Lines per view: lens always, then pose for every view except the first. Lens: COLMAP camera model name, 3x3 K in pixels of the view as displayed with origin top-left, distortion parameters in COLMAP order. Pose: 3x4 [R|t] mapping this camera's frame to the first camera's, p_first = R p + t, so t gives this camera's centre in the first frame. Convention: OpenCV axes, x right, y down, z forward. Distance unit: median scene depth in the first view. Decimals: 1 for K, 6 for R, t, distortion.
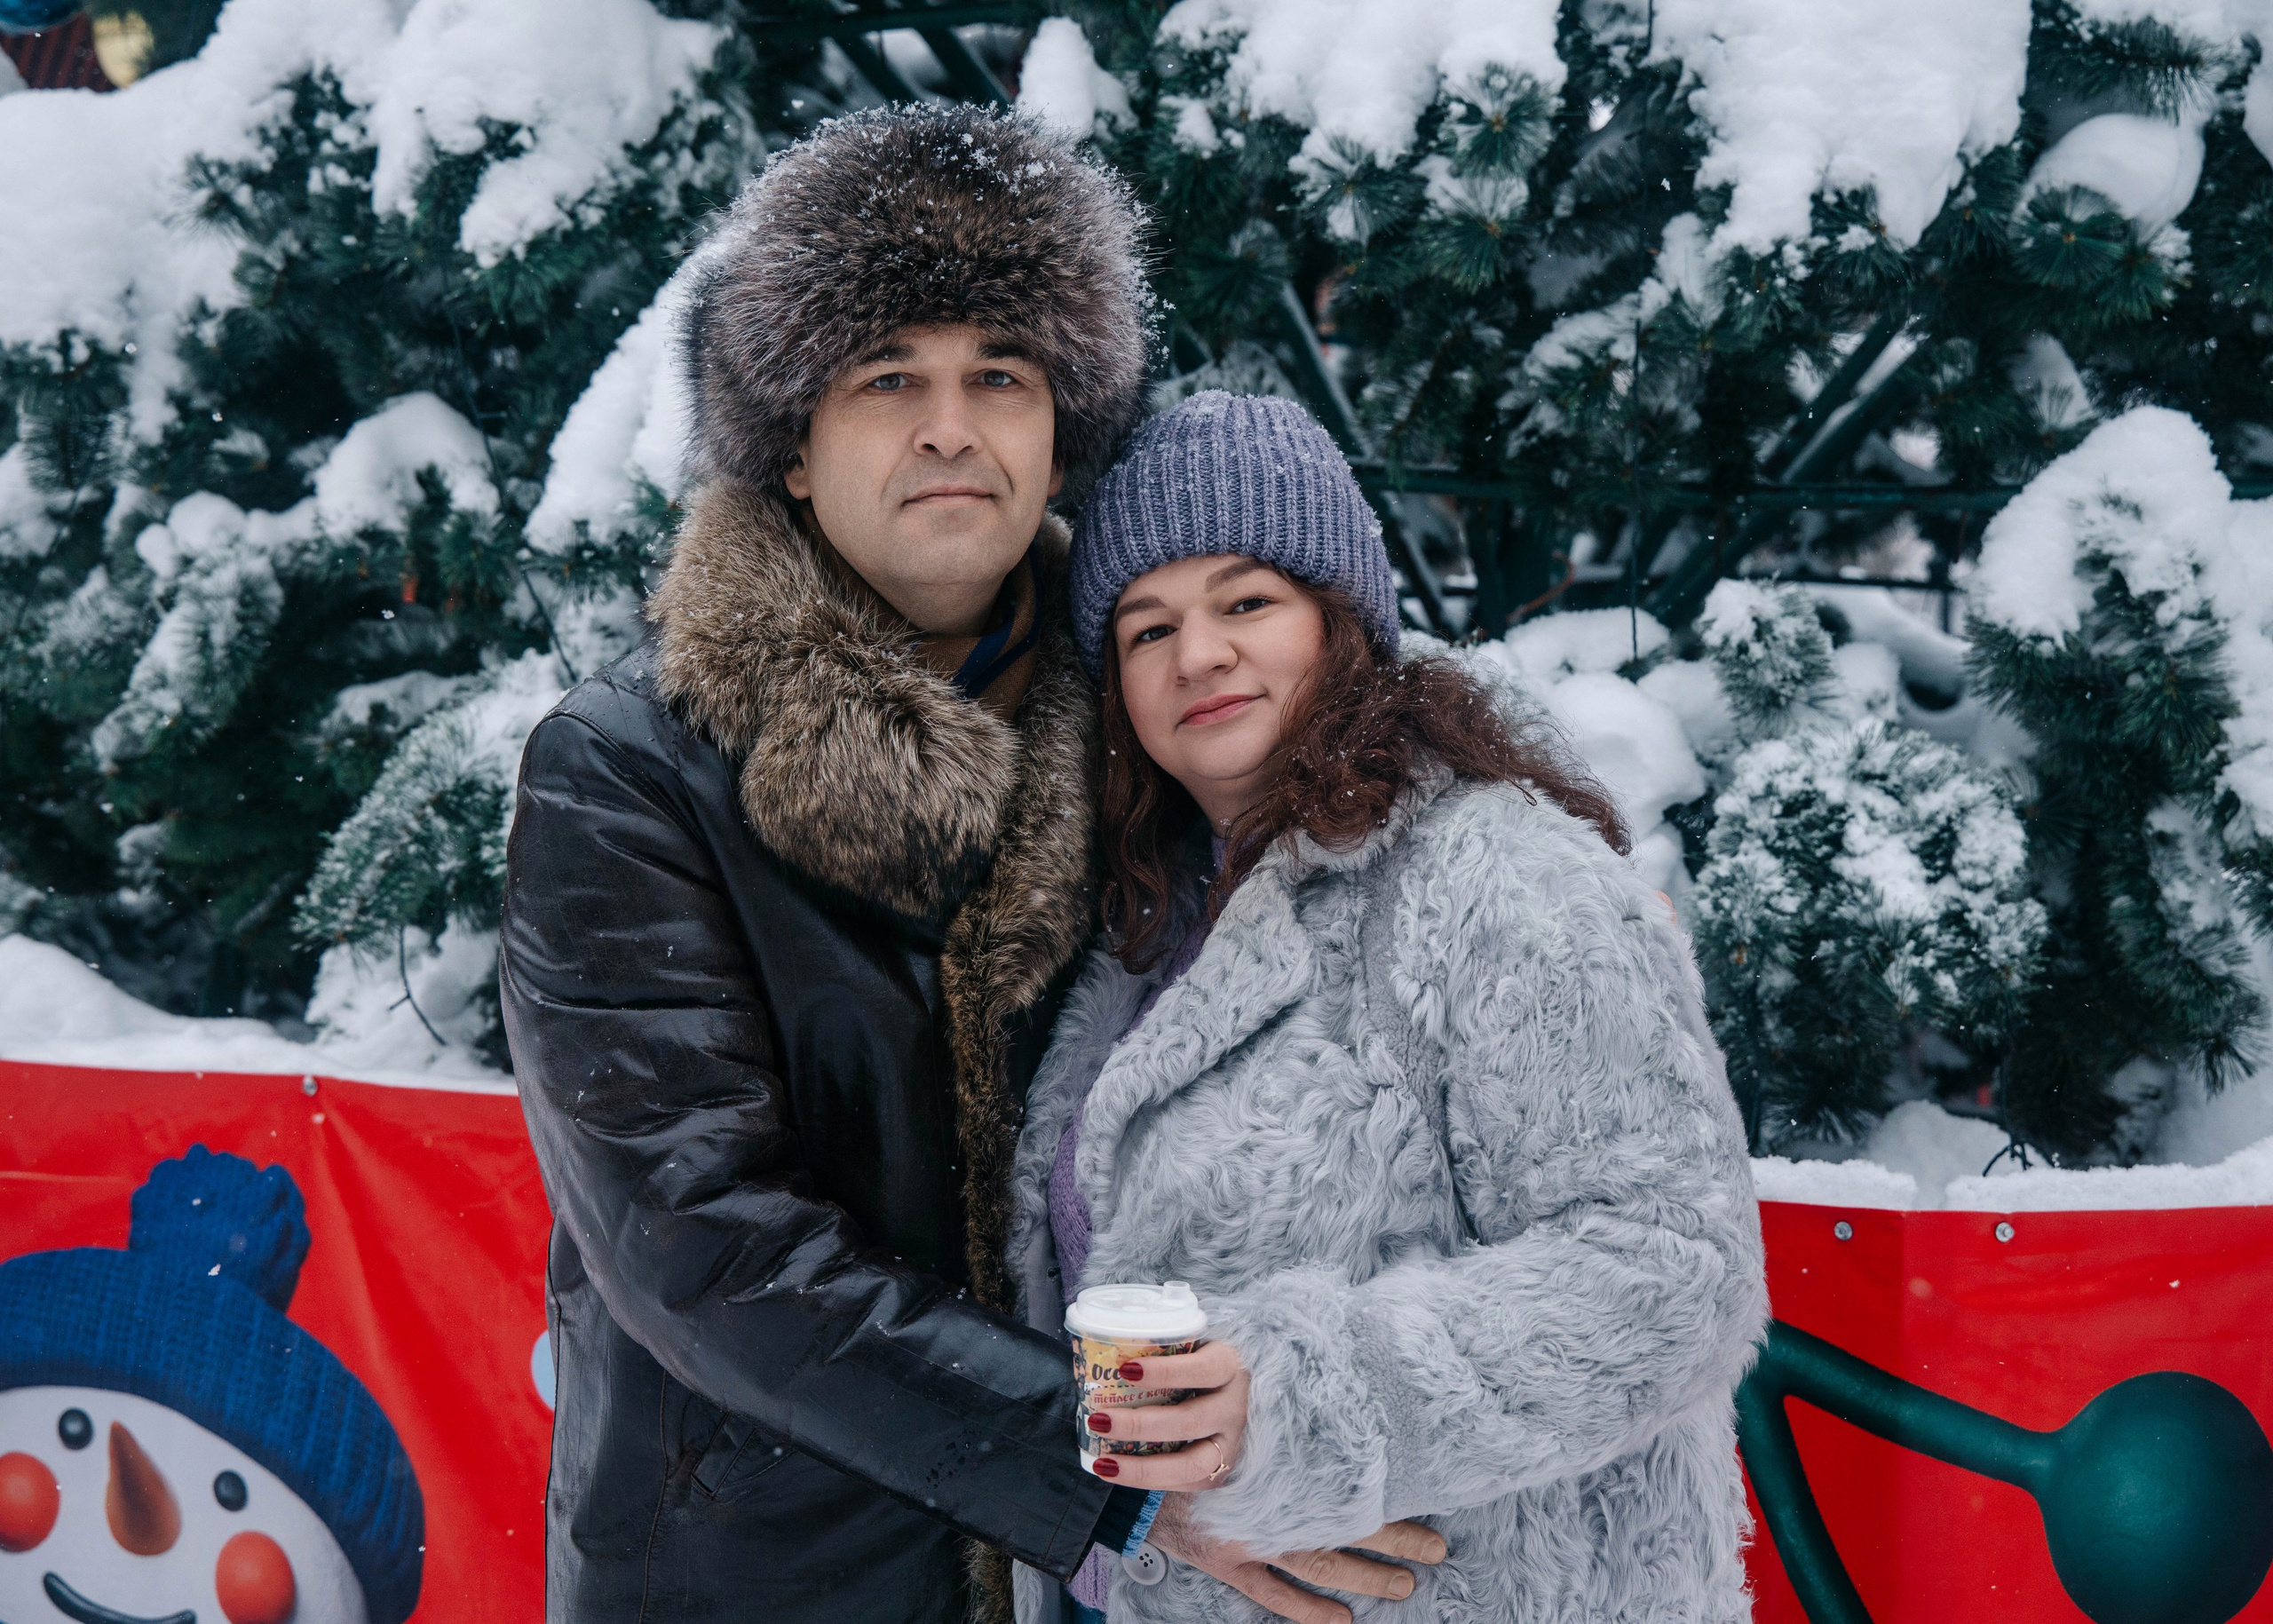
lens RADIAL K [[3858.1, 0, 1070.3], [0, 3858.1, 808.8], [0, 0, 1]] dist [0.206614, 0.113094]
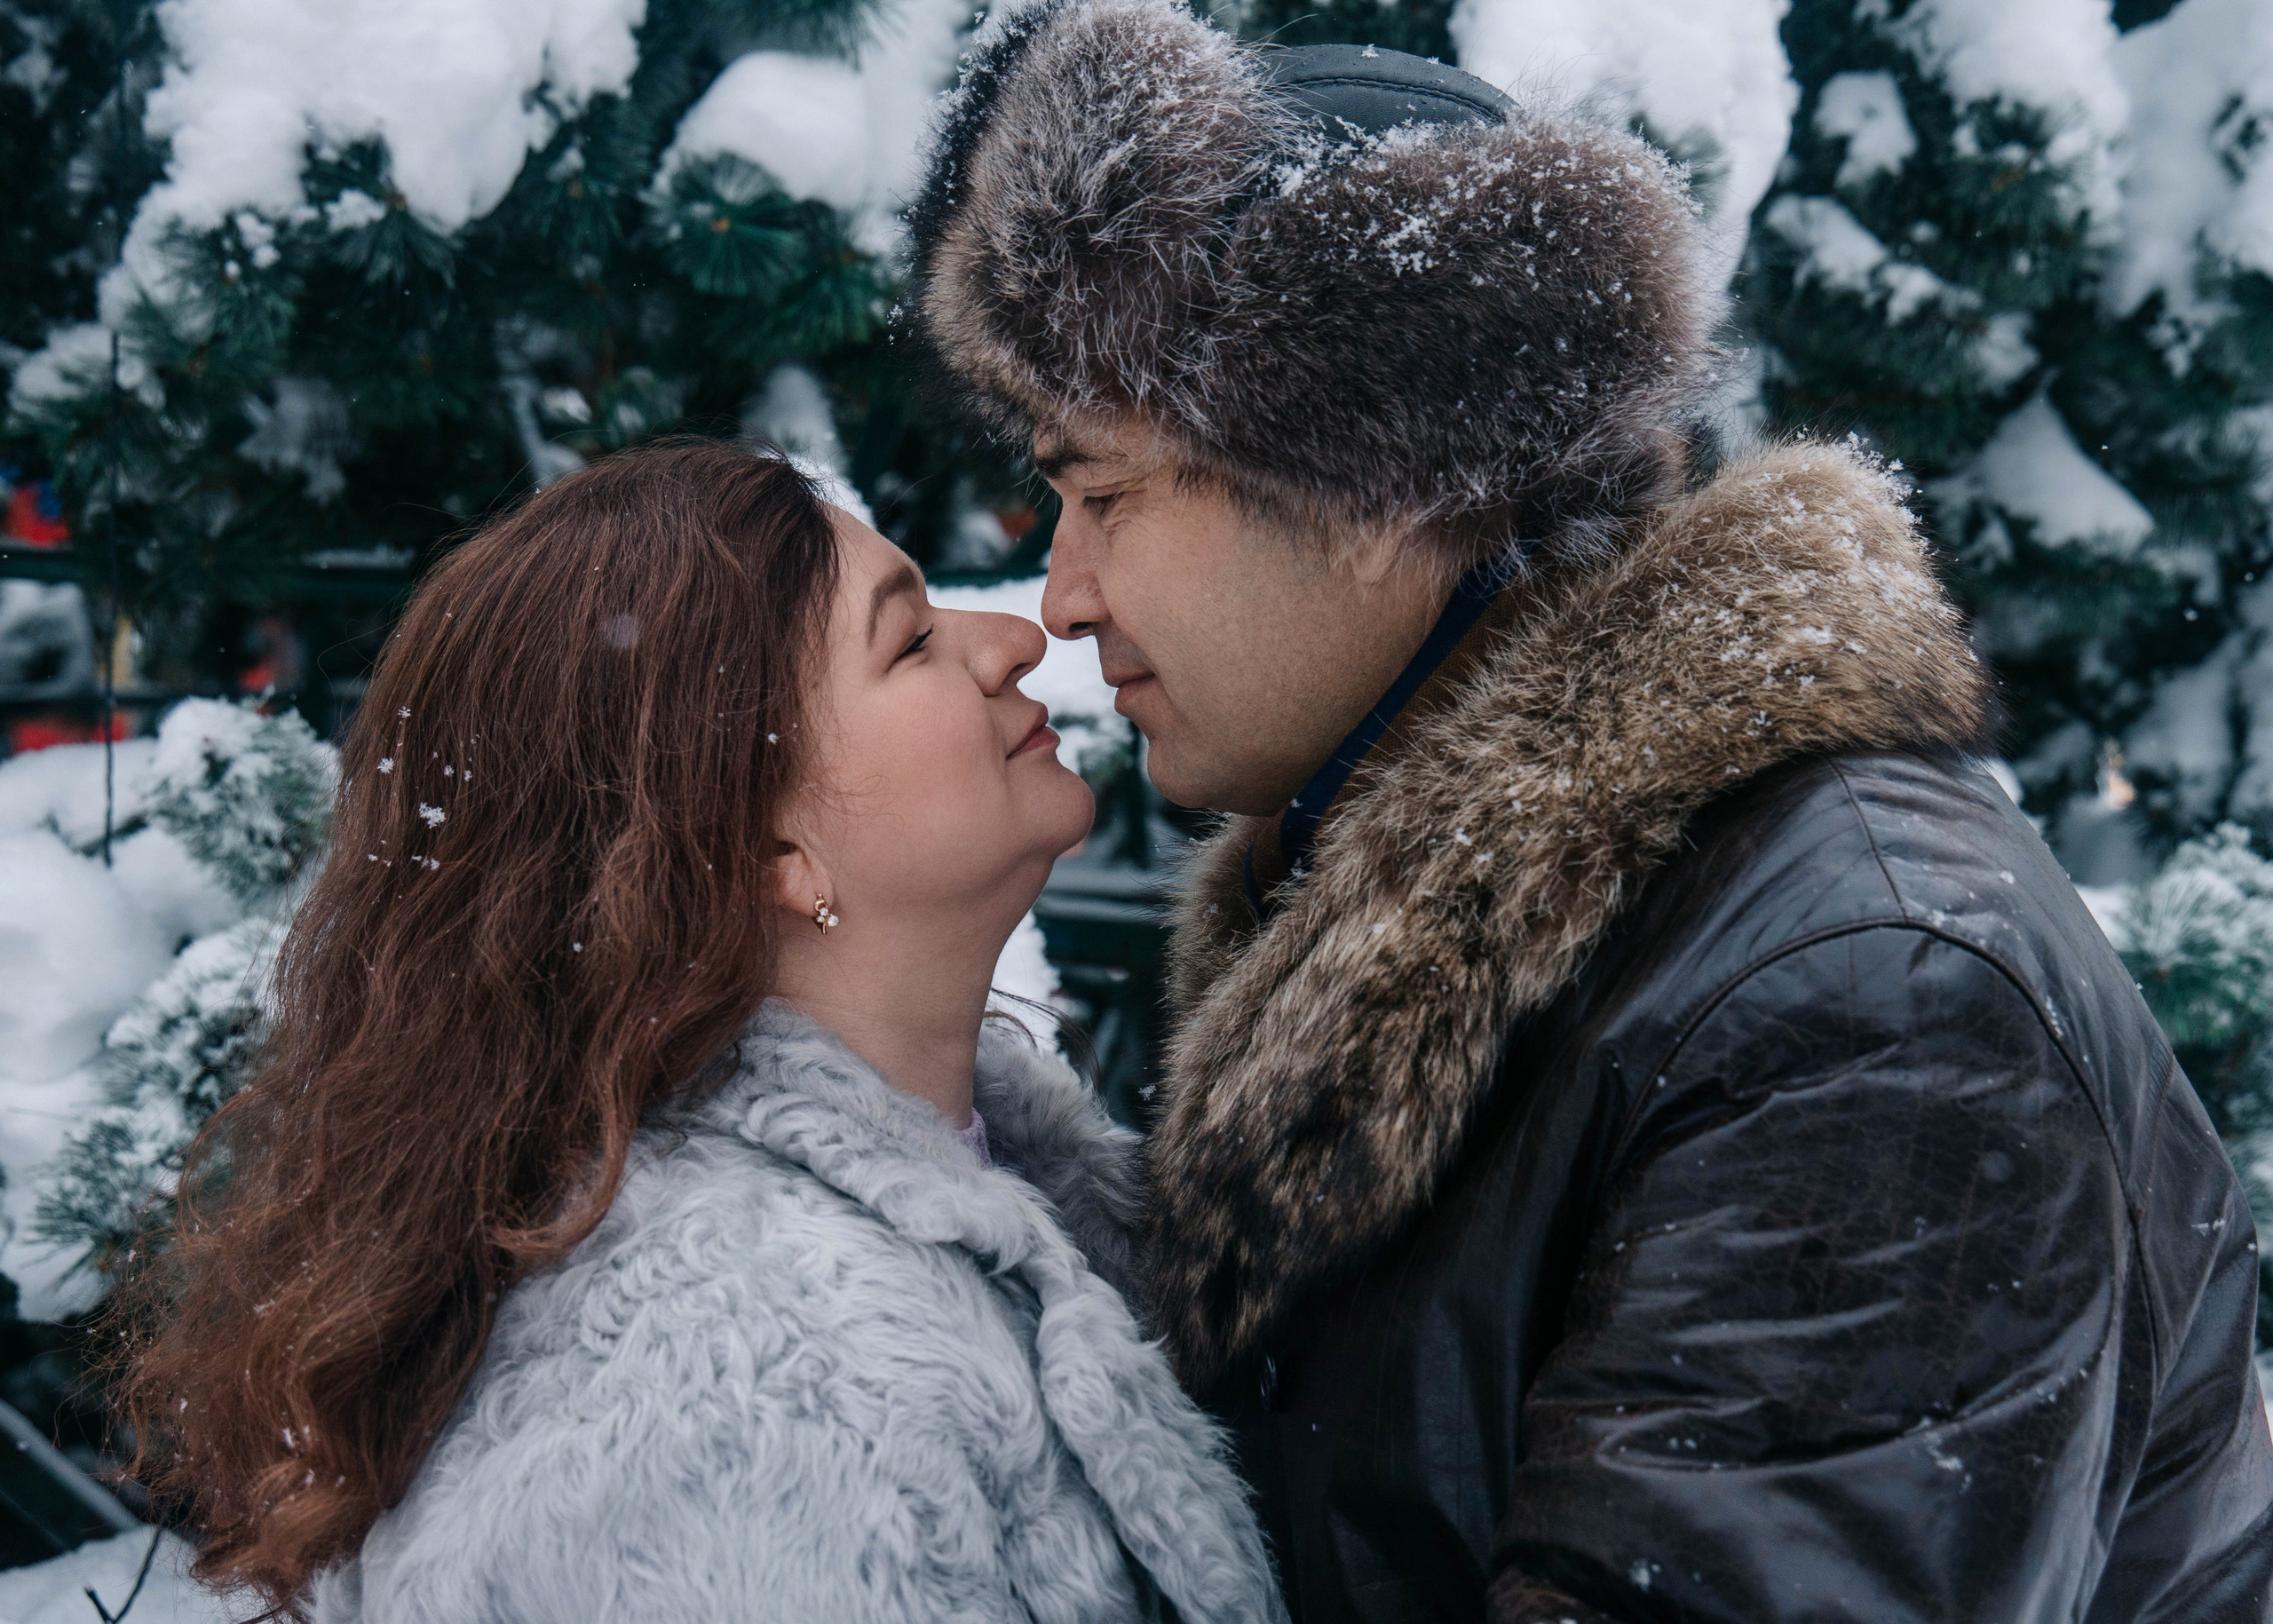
lens RADIAL K [[3524.3, 0, 1106.9], [0, 3524.3, 819.7], [0, 0, 1]] dist [0.188267, 0.073861]
pose [[0.999608, -0.010504, 0.025954, 0.305988], [0.011158, 0.999620, -0.025204, -0.019029], [-0.025679, 0.025483, 0.999345, 0.349615]]
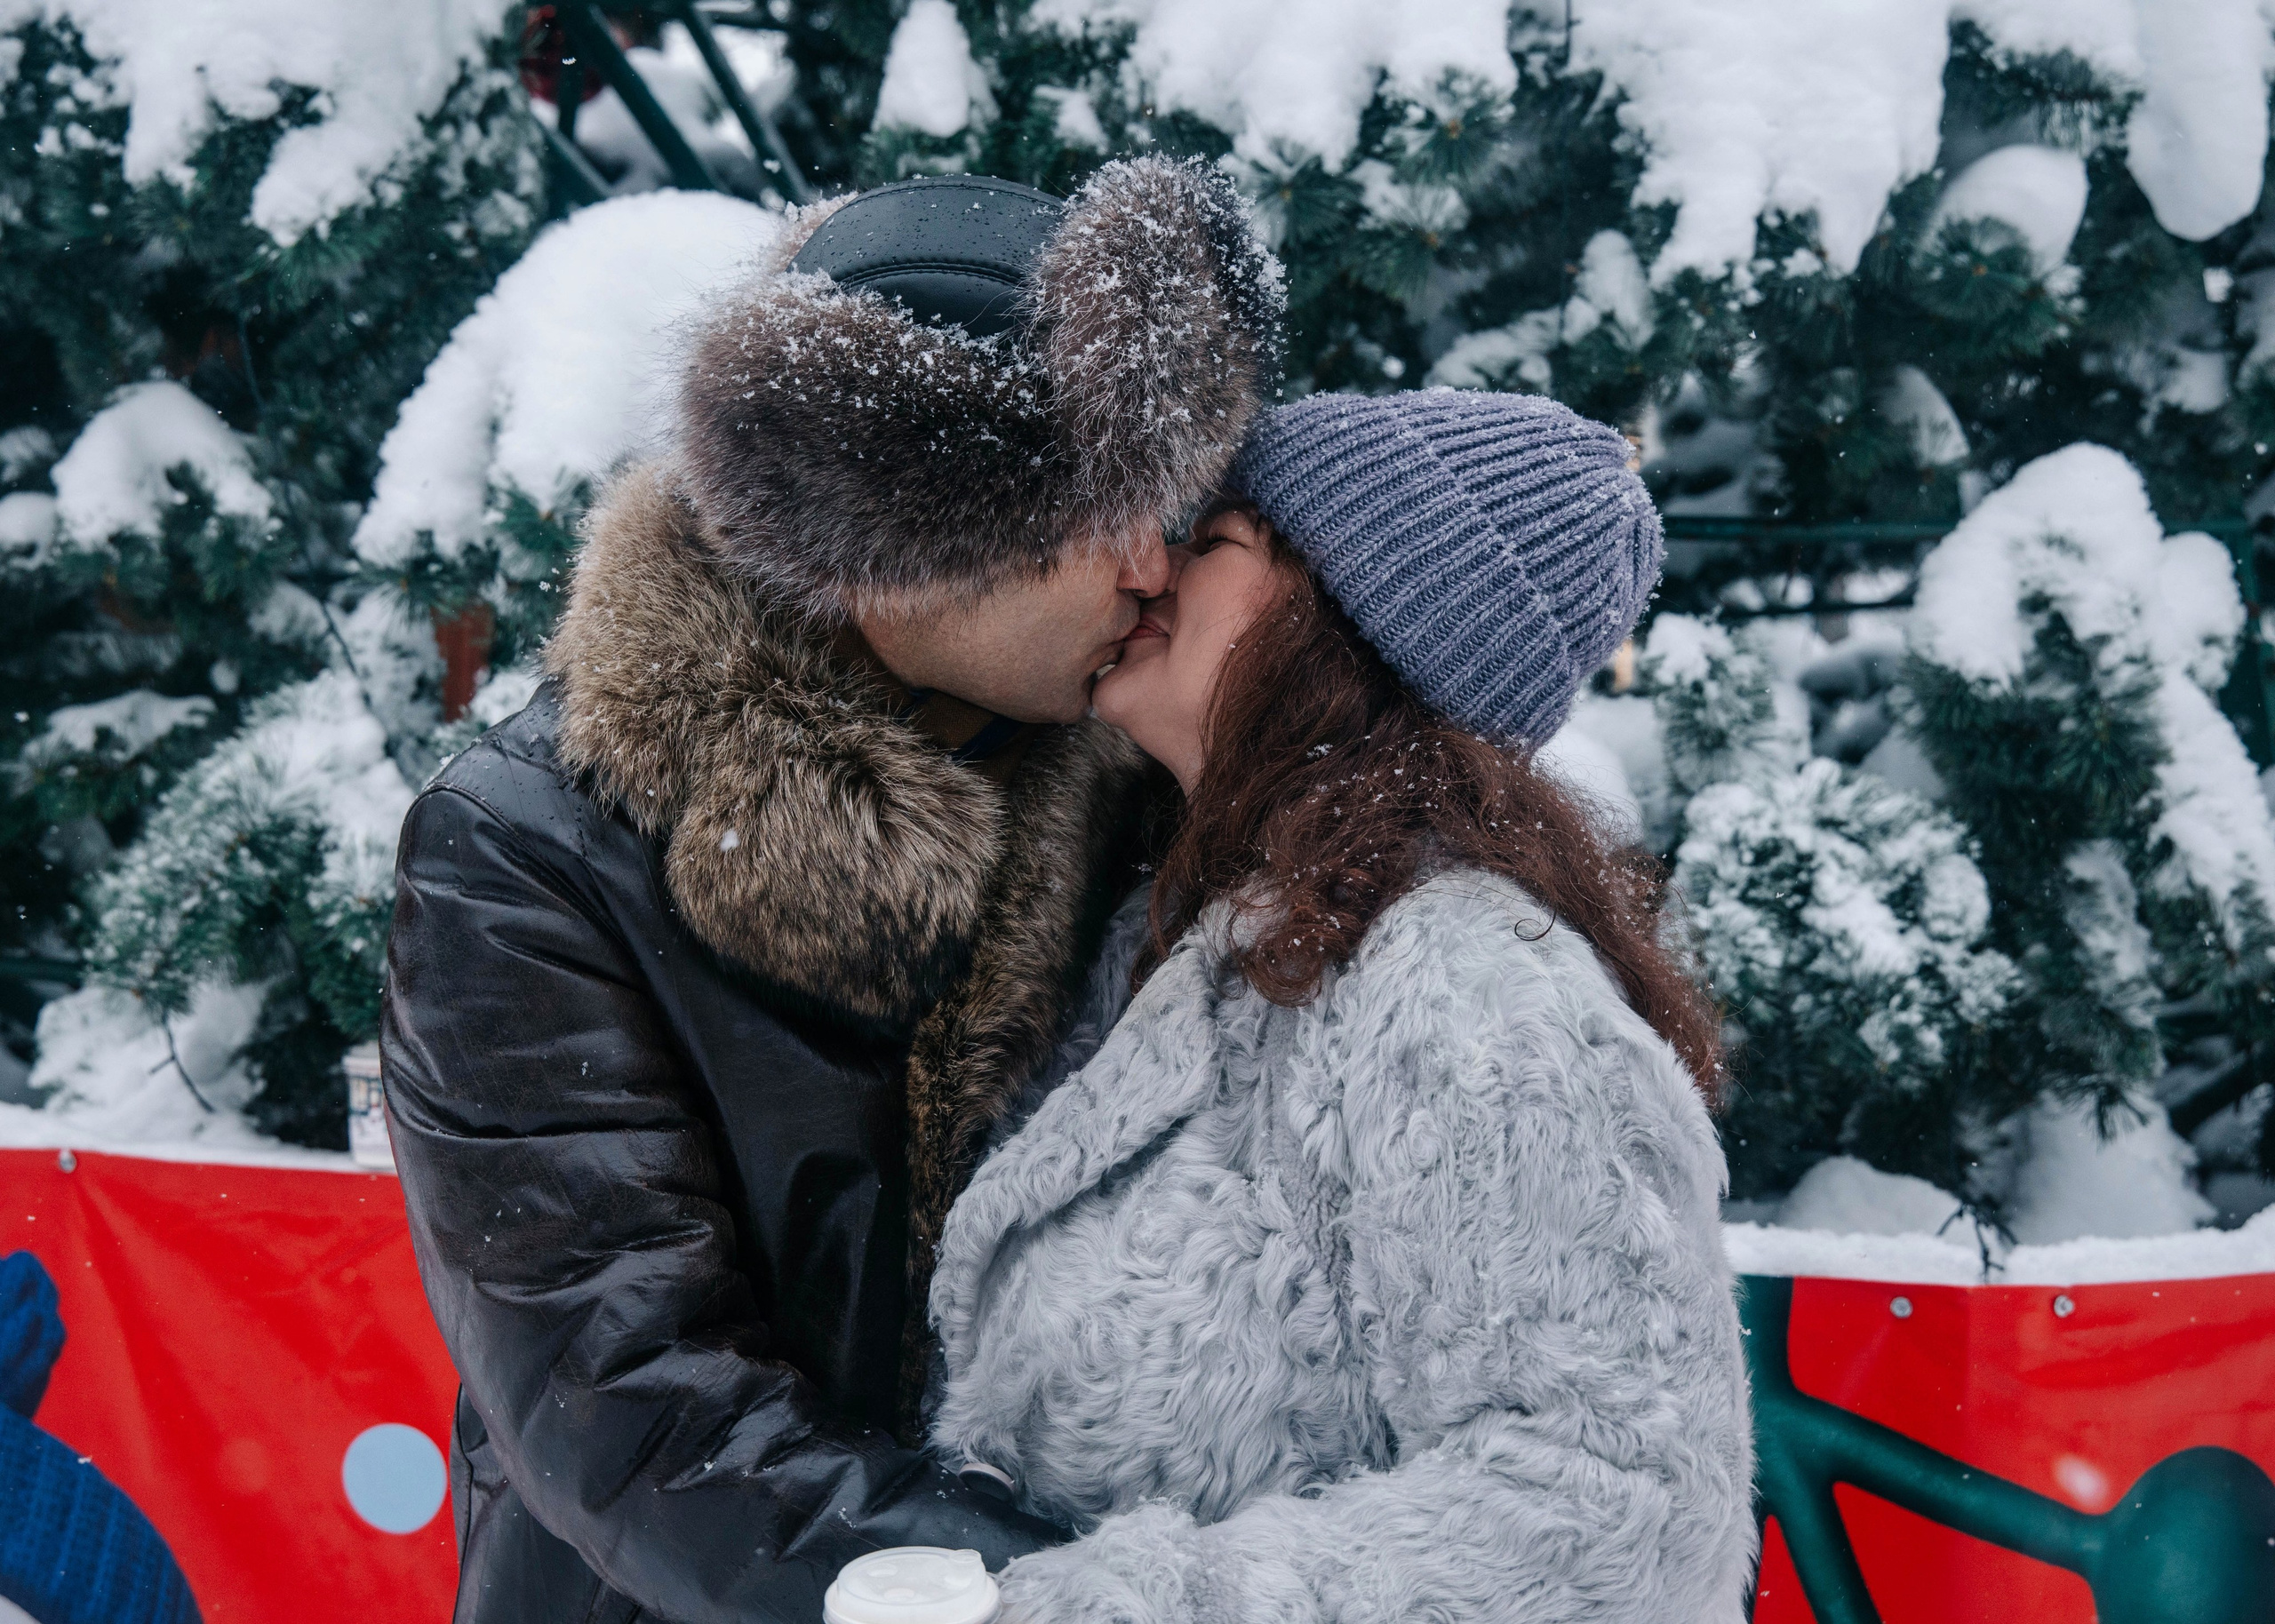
lens RADIAL K [[3895.7, 0, 989.6], [0, 3895.7, 766.9], [0, 0, 1]] dist [0.194204, -0.029480]
pose [[0.981153, 0.006027, 0.193140, -0.175346], [-0.003945, 0.999930, -0.011163, -0.009913], [-0.193193, 0.010191, 0.981108, 0.084916]]
